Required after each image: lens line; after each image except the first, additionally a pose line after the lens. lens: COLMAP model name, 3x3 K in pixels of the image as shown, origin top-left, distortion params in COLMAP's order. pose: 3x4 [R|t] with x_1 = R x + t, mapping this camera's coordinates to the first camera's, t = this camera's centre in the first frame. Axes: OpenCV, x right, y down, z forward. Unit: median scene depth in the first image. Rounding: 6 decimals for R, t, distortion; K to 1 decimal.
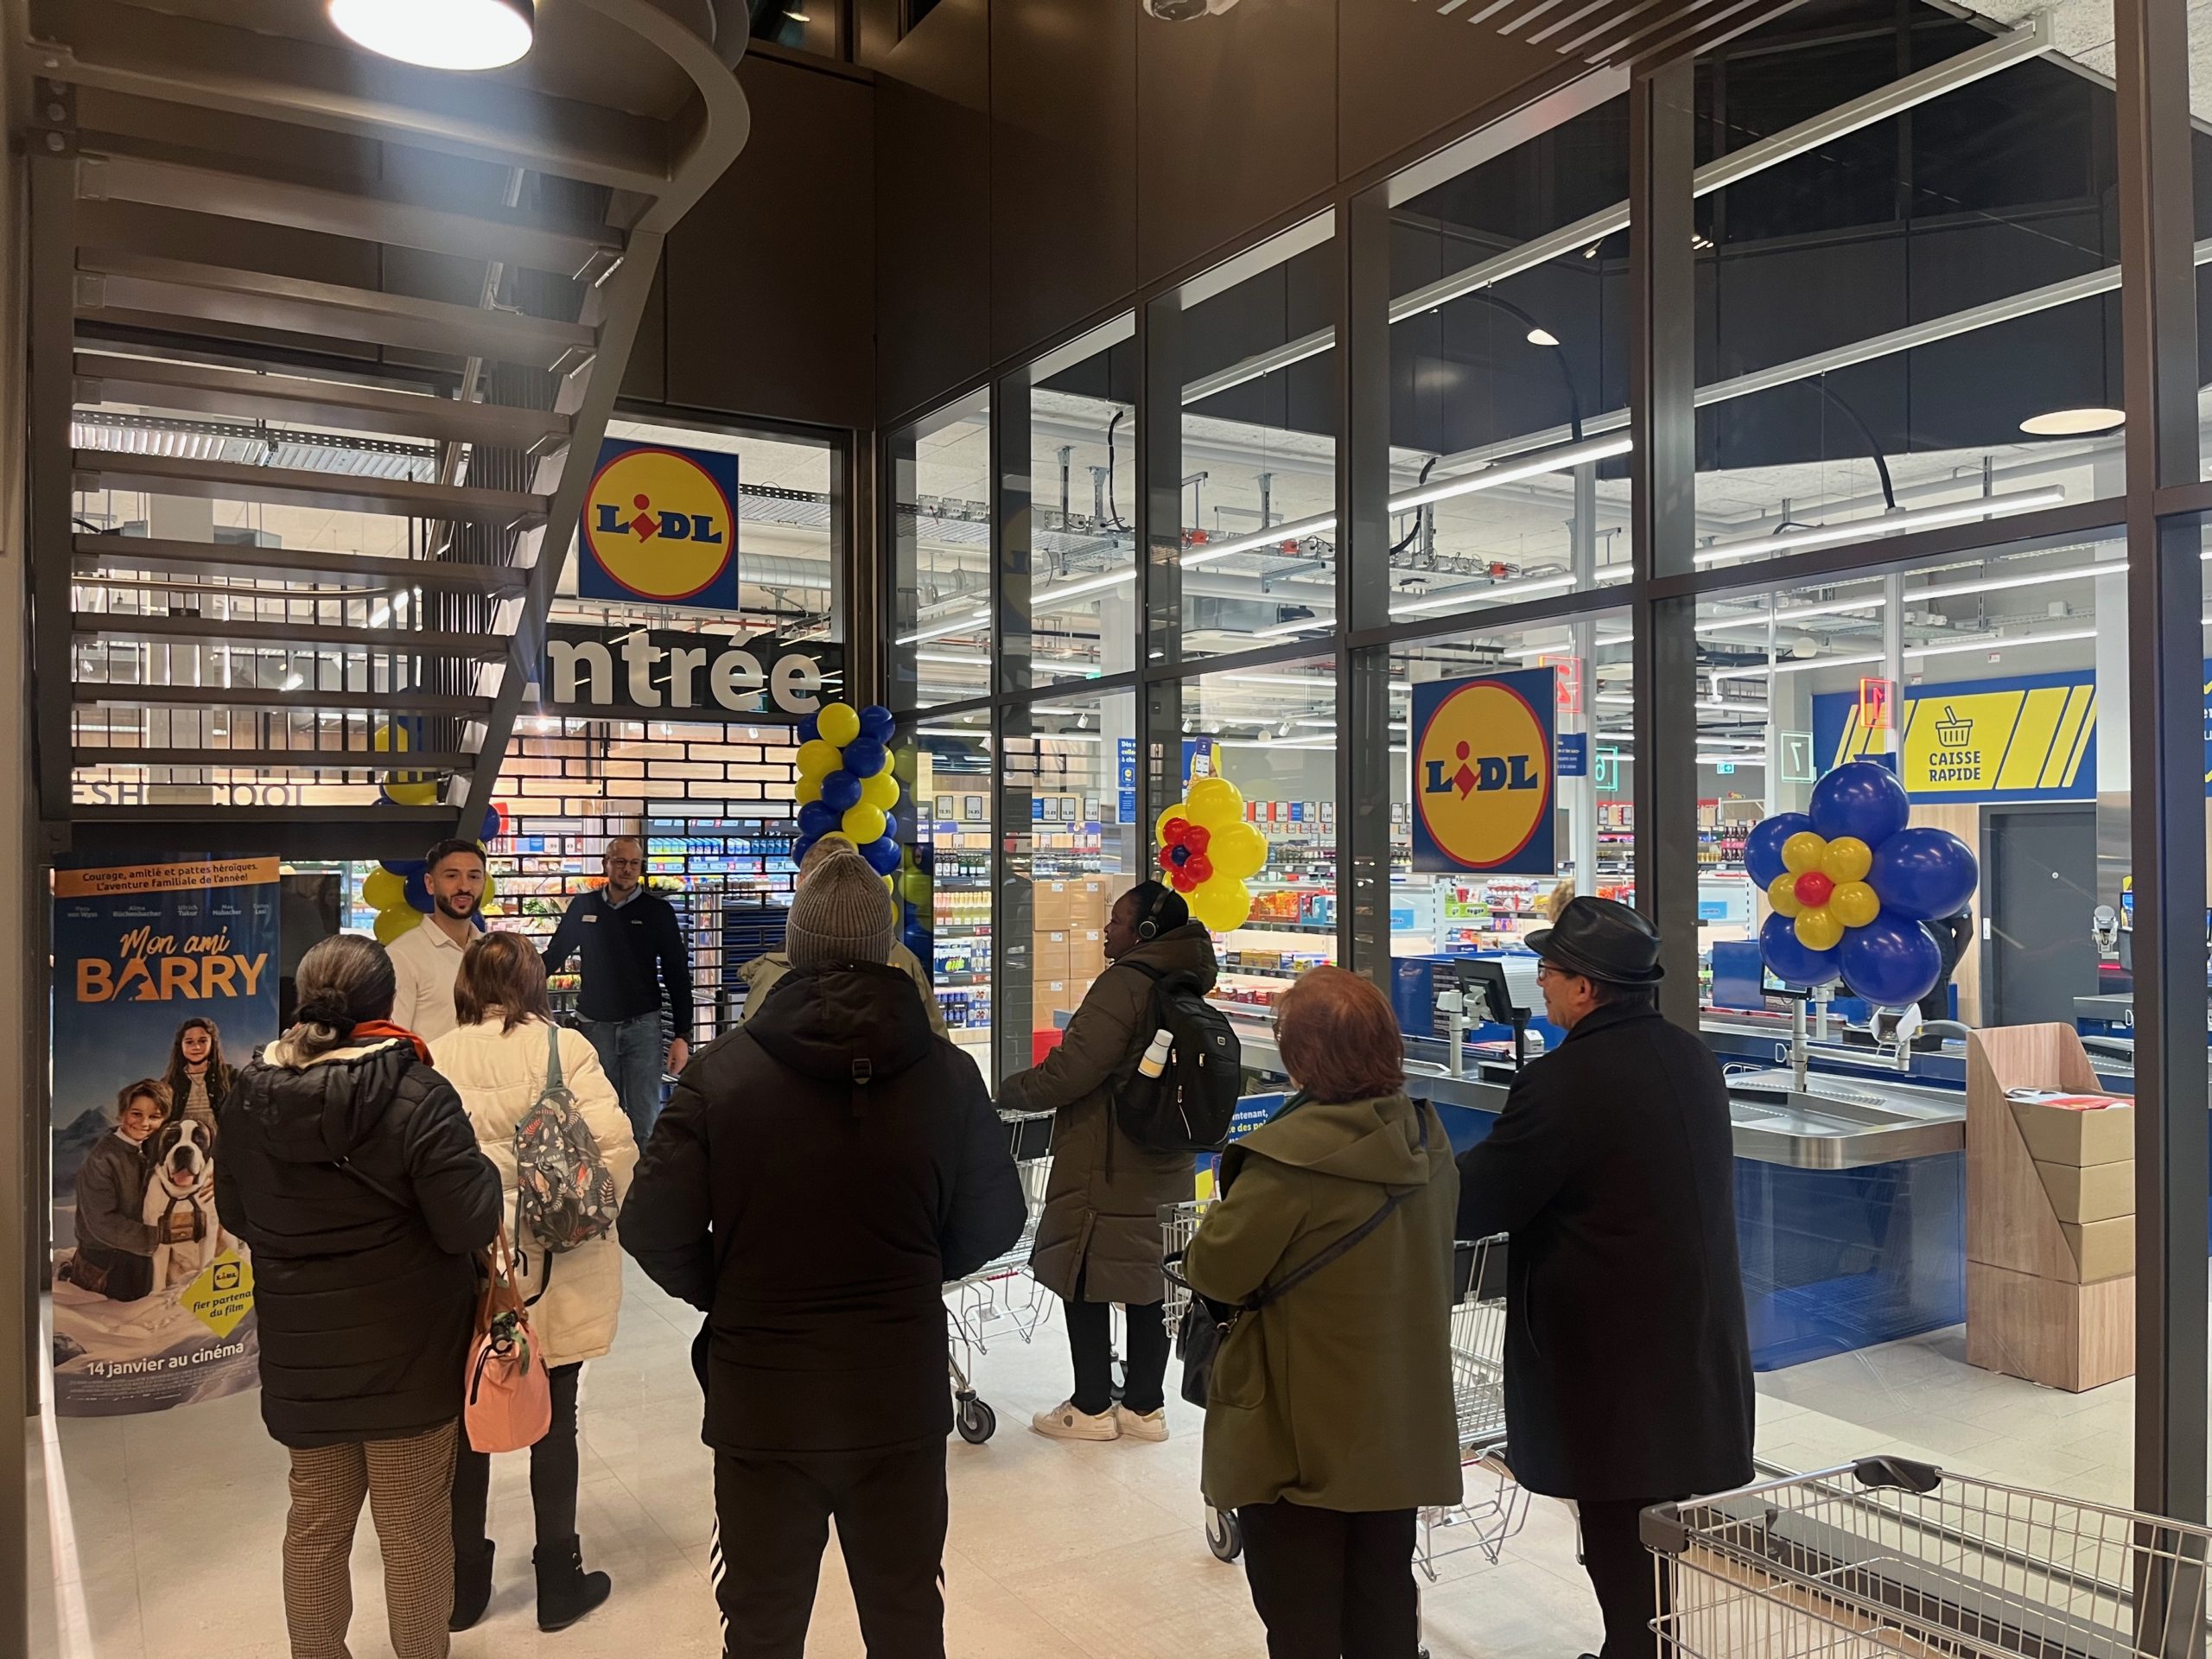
lens RADIAL K [[1701.7, 0, 1123.0], [0, 1701.7, 837.3], [0, 0, 1]] dist [0.084375, -0.005398]
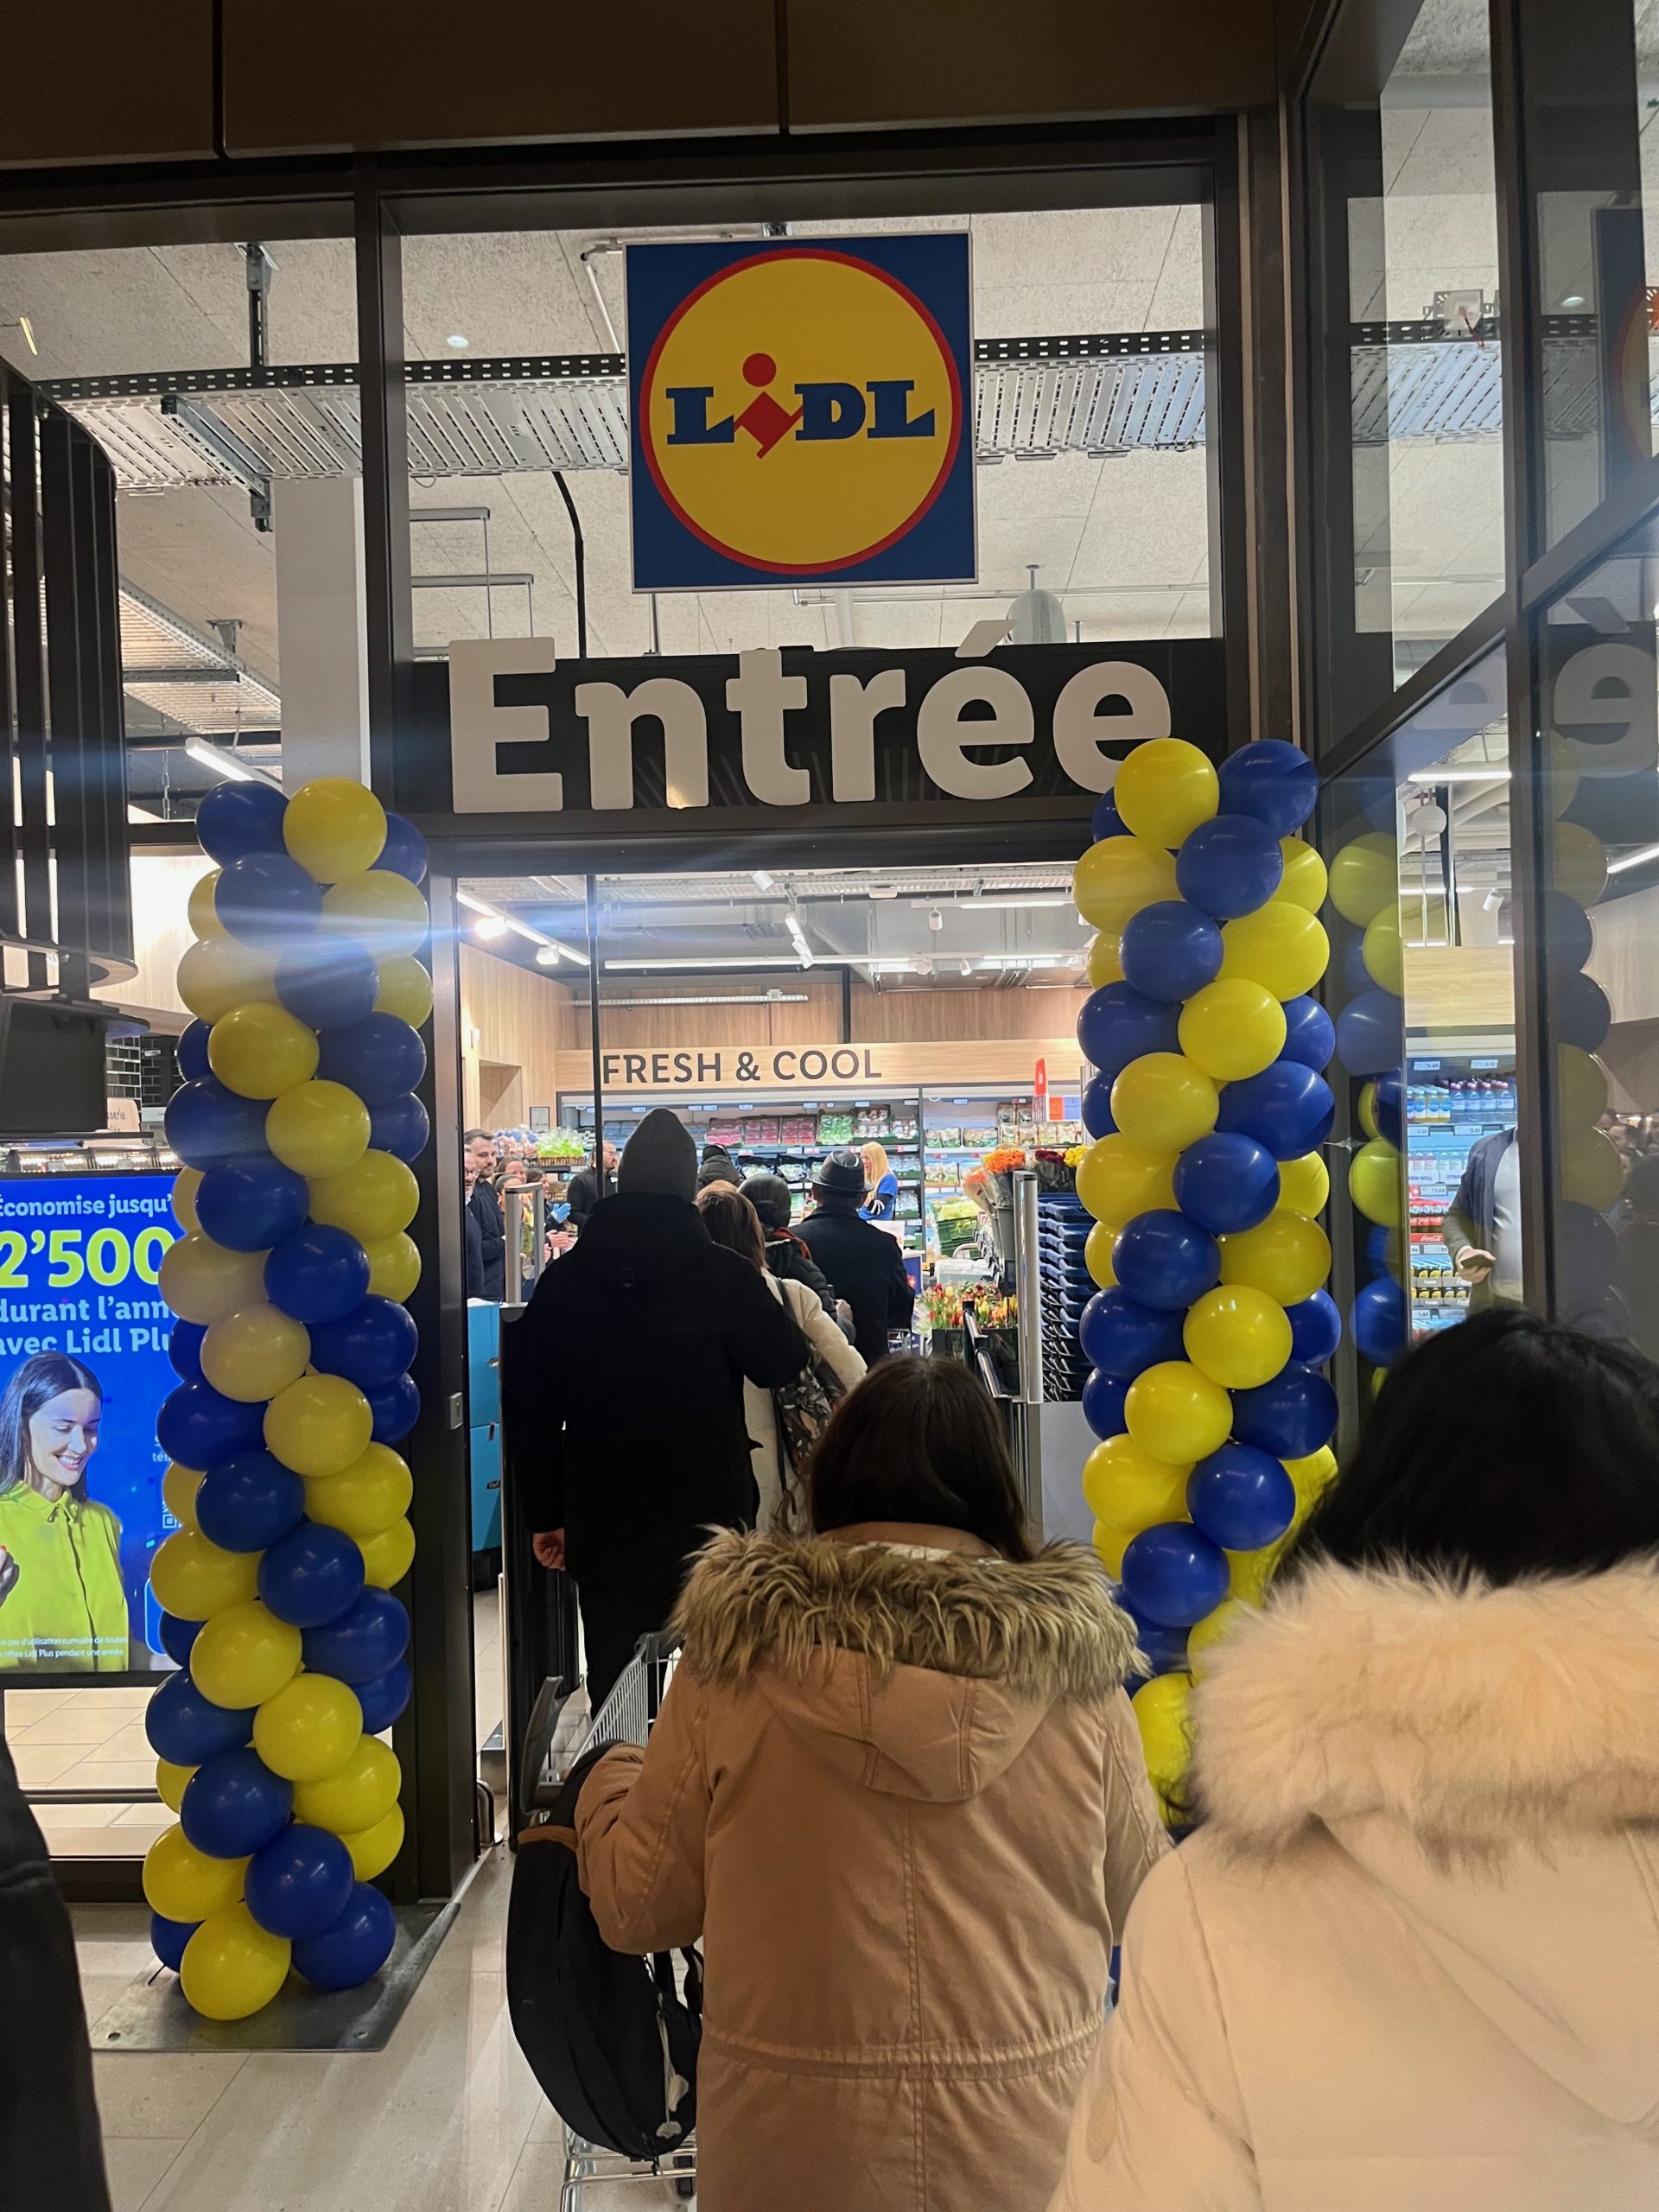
lens RADIAL K [[1701.7, 0, 852.4], [0, 1701.7, 1099.4], [0, 0, 1]] dist [0.084375, -0.005398]
pose [[0.822191, -0.029532, -0.568445, 0.003097], [0.027503, 0.999548, -0.012149, 0.010554], [0.568547, -0.005646, 0.822631, 0.615108]]
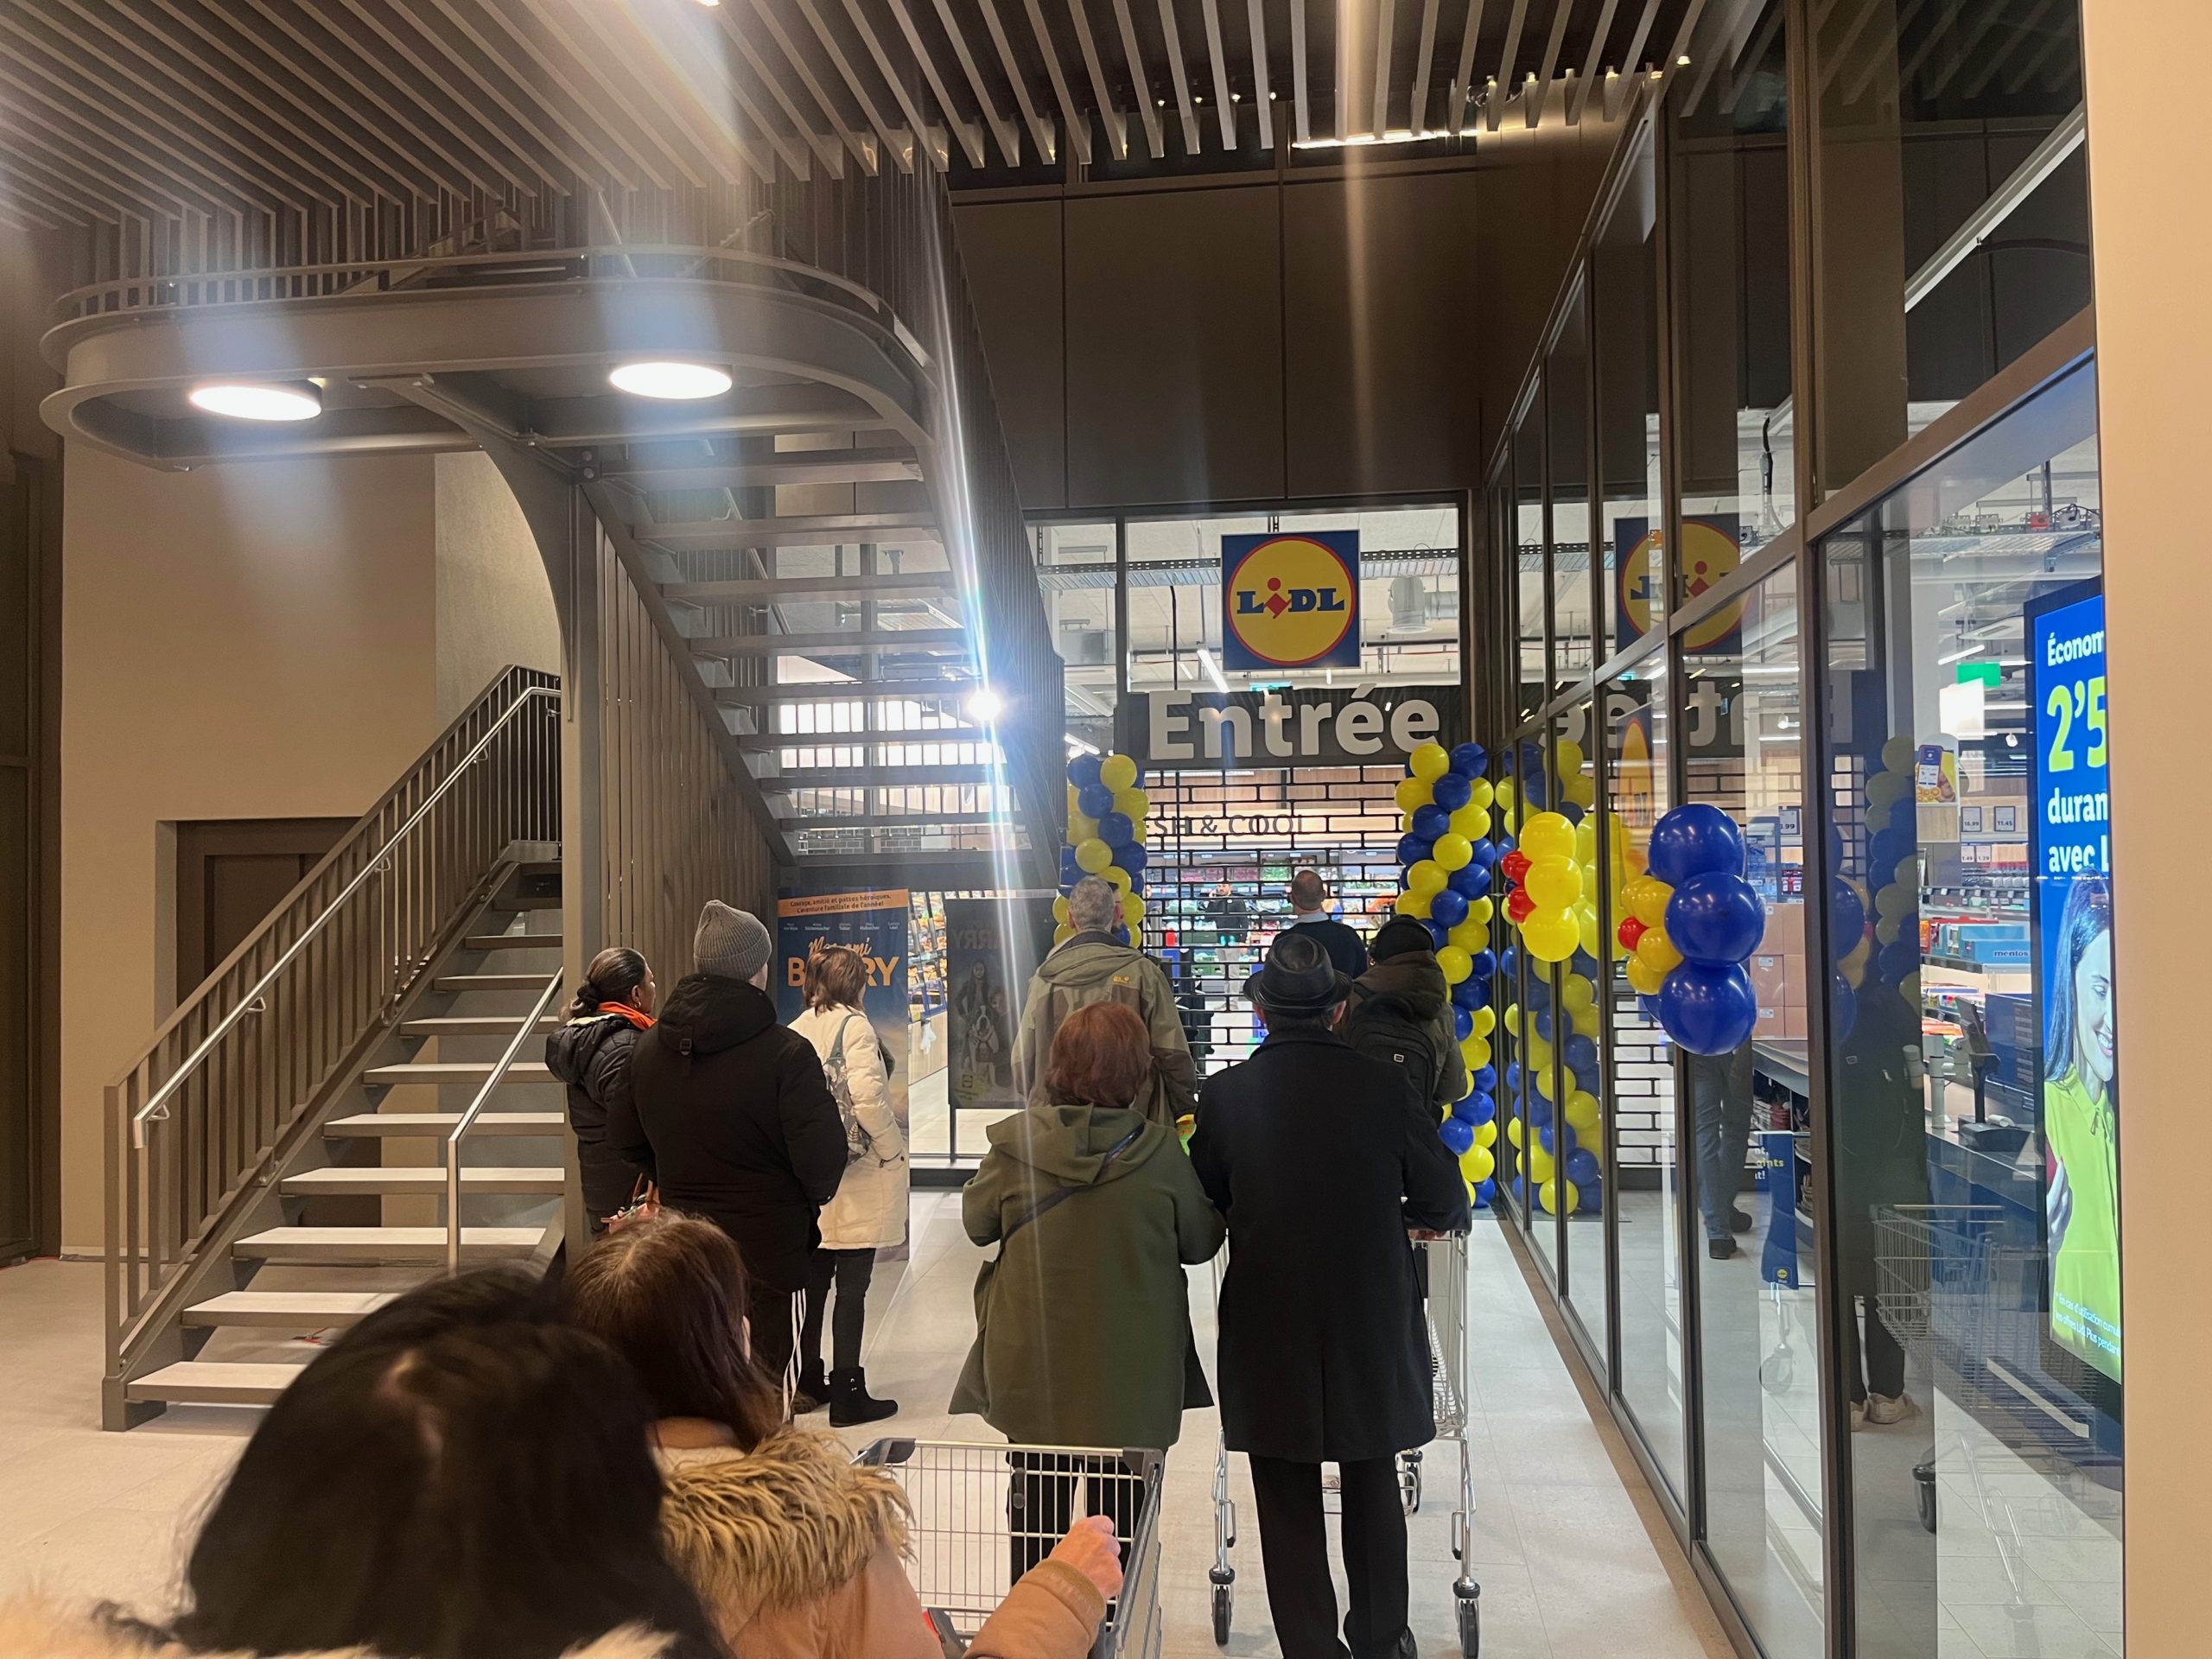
lens RADIAL K [[1701.7, 0, 1110.7], [0, 1701.7, 835.9], [0, 0, 1]] dist [0.084375, -0.005398]
pose [[0.764788, -0.022529, -0.643888, 0.380783], [0.017739, 0.999746, -0.013910, -0.007195], [0.644038, -0.000783, 0.764993, 0.027461]]
